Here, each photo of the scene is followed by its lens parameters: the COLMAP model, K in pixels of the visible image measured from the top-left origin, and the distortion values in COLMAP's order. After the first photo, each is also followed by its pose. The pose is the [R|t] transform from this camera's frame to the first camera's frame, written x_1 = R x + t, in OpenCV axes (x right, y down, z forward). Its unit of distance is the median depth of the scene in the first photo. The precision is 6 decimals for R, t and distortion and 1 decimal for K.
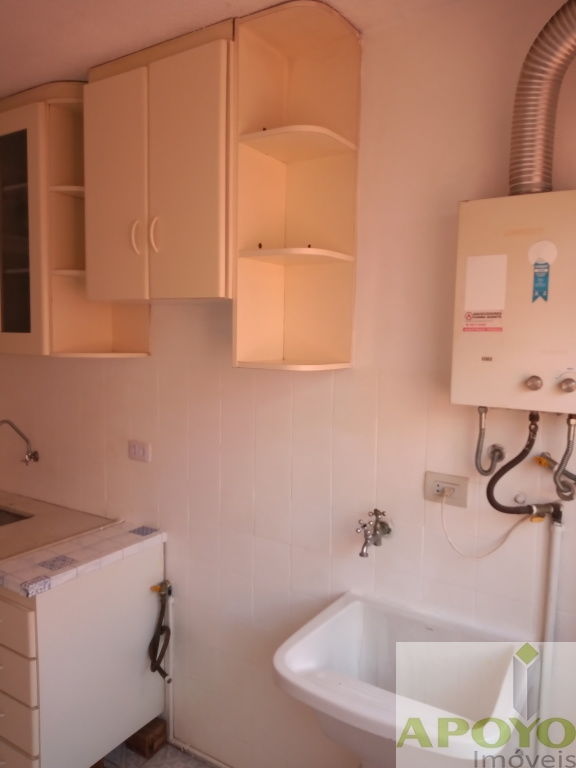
lens RADIAL K [[591.0, 0, 284.4], [0, 591.0, 380.6], [0, 0, 1]] dist [0.081577, -0.149551]
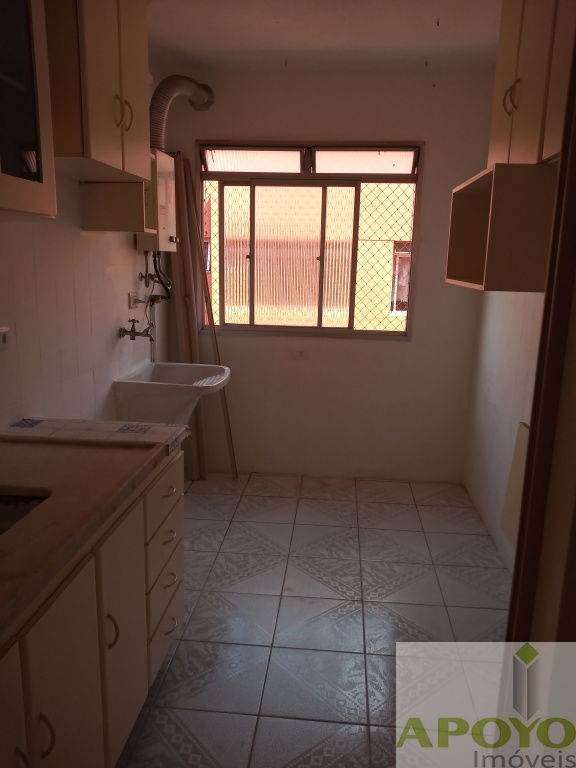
lens RADIAL K [[591.0, 0, 284.4], [0, 591.0, 380.6], [0, 0, 1]] dist [0.081577, -0.149551]
pose [[-0.465254, -0.202169, 0.861781, -1.291234], [0.044184, 0.967051, 0.250719, -0.015956], [-0.884074, 0.154724, -0.440992, 1.153278]]
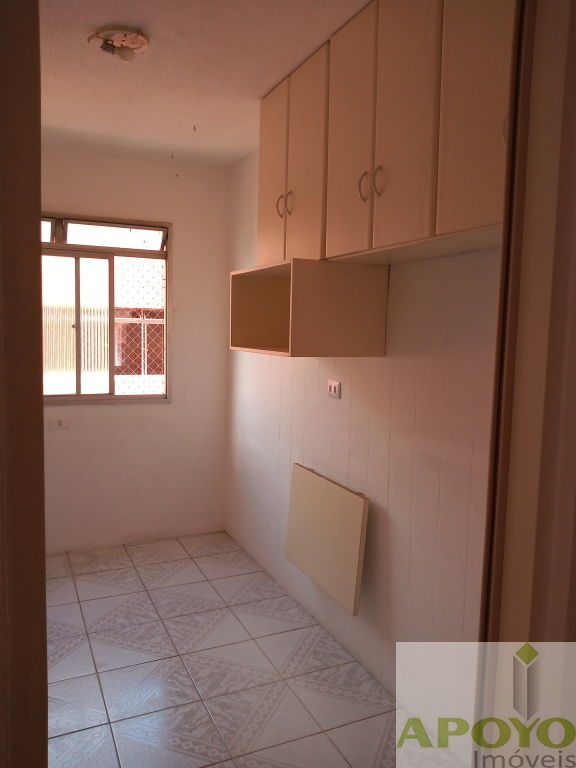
lens RADIAL K [[591.0, 0, 284.4], [0, 591.0, 380.6], [0, 0, 1]] dist [0.081577, -0.149551]
pose [[-0.835694, -0.076672, 0.543817, -1.236182], [0.015606, 0.986492, 0.163067, -0.040624], [-0.548973, 0.144761, -0.823209, 1.364028]]
